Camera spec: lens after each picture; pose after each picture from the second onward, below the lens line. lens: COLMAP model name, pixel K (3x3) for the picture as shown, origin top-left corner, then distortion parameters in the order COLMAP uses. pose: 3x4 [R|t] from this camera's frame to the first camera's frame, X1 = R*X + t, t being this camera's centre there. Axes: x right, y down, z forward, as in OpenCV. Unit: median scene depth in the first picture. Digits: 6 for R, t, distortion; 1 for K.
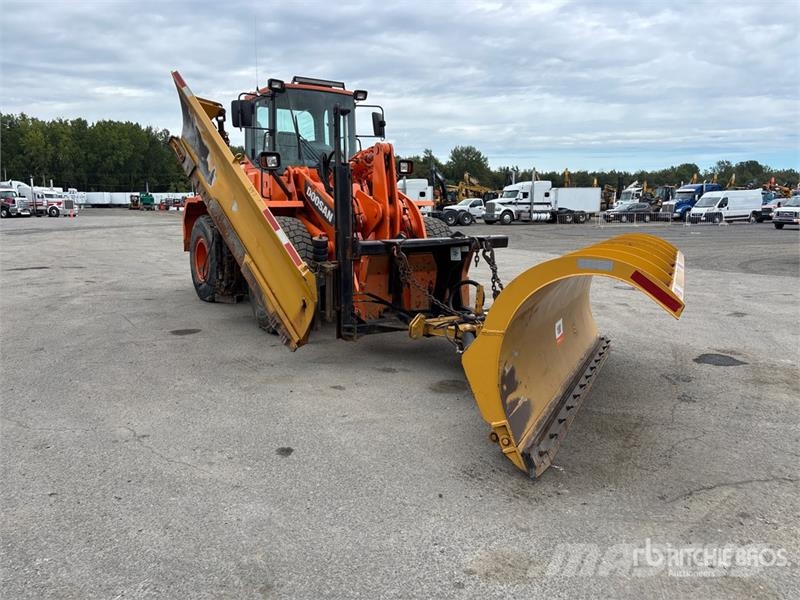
lens RADIAL K [[614.2, 0, 411.1], [0, 614.2, 297.7], [0, 0, 1]] dist [0.056158, -0.054326]
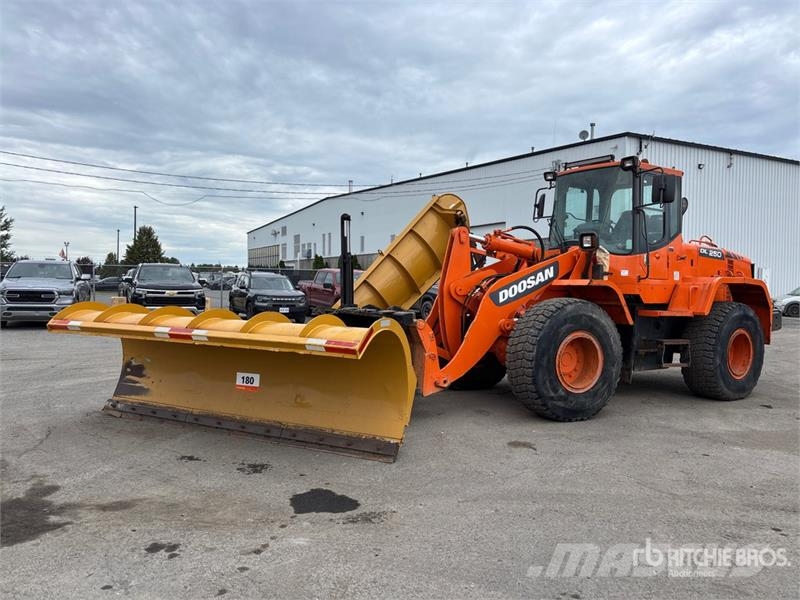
lens RADIAL K [[607.7, 0, 394.2], [0, 607.7, 302.1], [0, 0, 1]] dist [0.045821, -0.048234]
pose [[-0.053074, 0.030689, -0.998119, 0.166783], [-0.163596, 0.985756, 0.039008, -0.023058], [0.985099, 0.165359, -0.047297, 0.153429]]
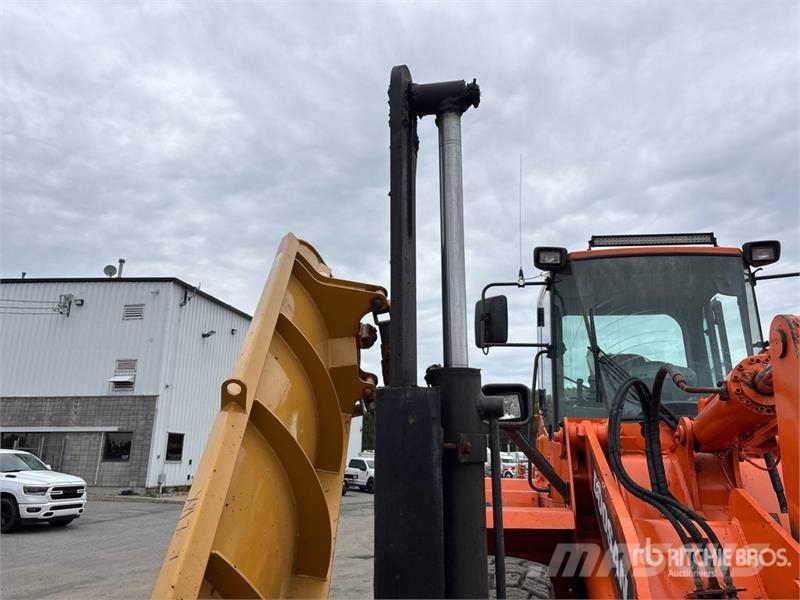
lens RADIAL K [[610.0, 0, 401.8], [0, 610.0, 297.6], [0, 0, 1]] dist [0.022010, -0.004860]
pose [[0.745618, -0.165897, -0.645393, 0.000697], [-0.112112, 0.923480, -0.366901, -0.022027], [0.656875, 0.345924, 0.669964, 0.110347]]
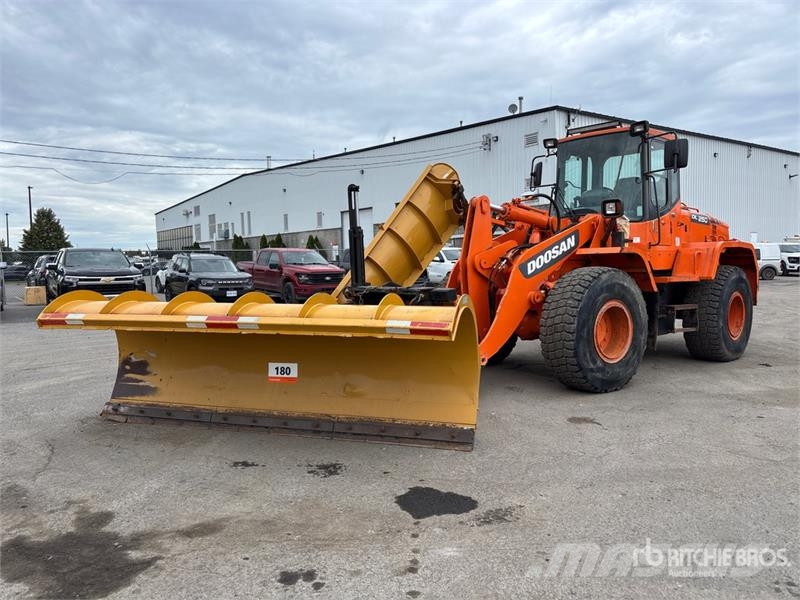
lens RADIAL K [[610.0, 0, 401.8], [0, 610.0, 297.6], [0, 0, 1]] dist [0.022010, -0.004860]
pose [[0.101589, 0.058306, -0.993116, 0.155113], [-0.129332, 0.990583, 0.044928, -0.018012], [0.986384, 0.123878, 0.108173, 0.124993]]
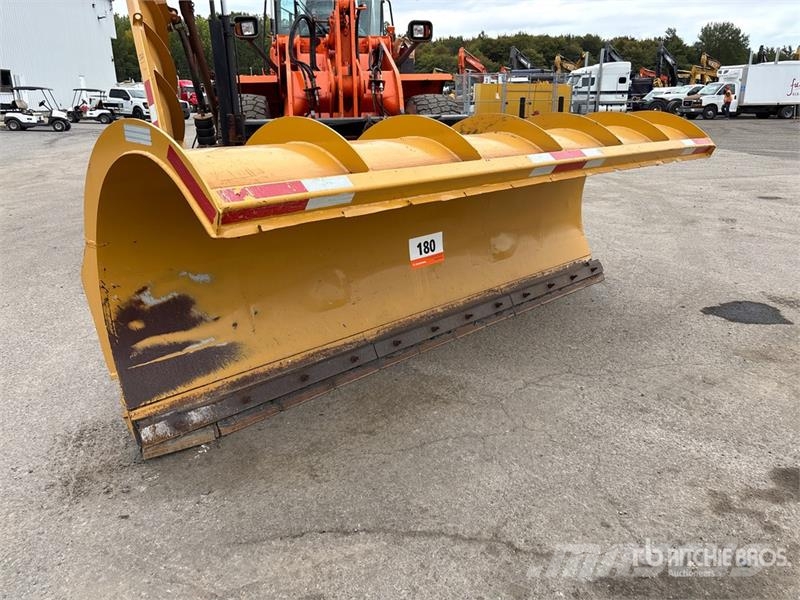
lens RADIAL K [[607.7, 0, 394.2], [0, 607.7, 302.1], [0, 0, 1]] dist [0.045821, -0.048234]
pose [[0.929188, 0.107534, -0.353618, 0.053374], [-0.045512, 0.982749, 0.179260, -0.001259], [0.366795, -0.150472, 0.918052, 0.038908]]
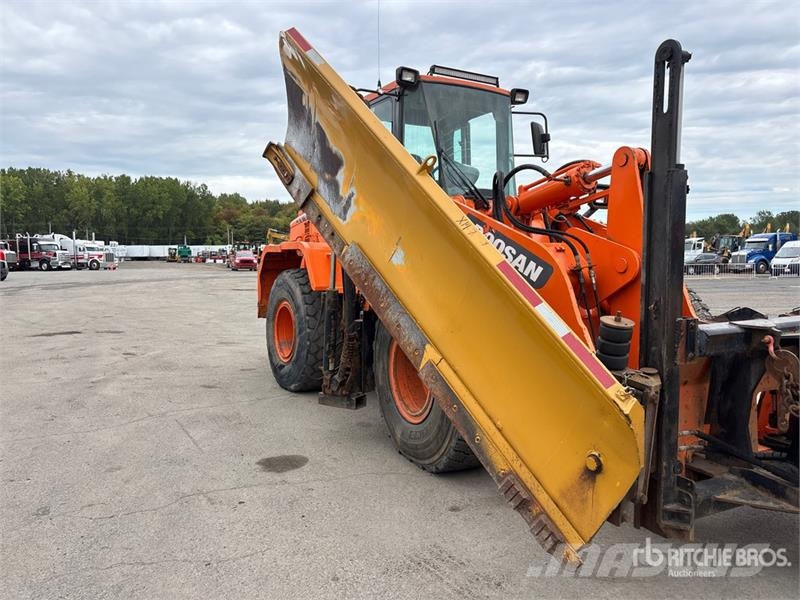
lens RADIAL K [[610.0, 0, 401.8], [0, 610.0, 297.6], [0, 0, 1]] dist [0.022010, -0.004860]
pose [[0.998514, 0.000718, -0.054490, -0.035398], [-0.005194, 0.996615, -0.082049, -0.009271], [0.054247, 0.082210, 0.995138, 0.065524]]
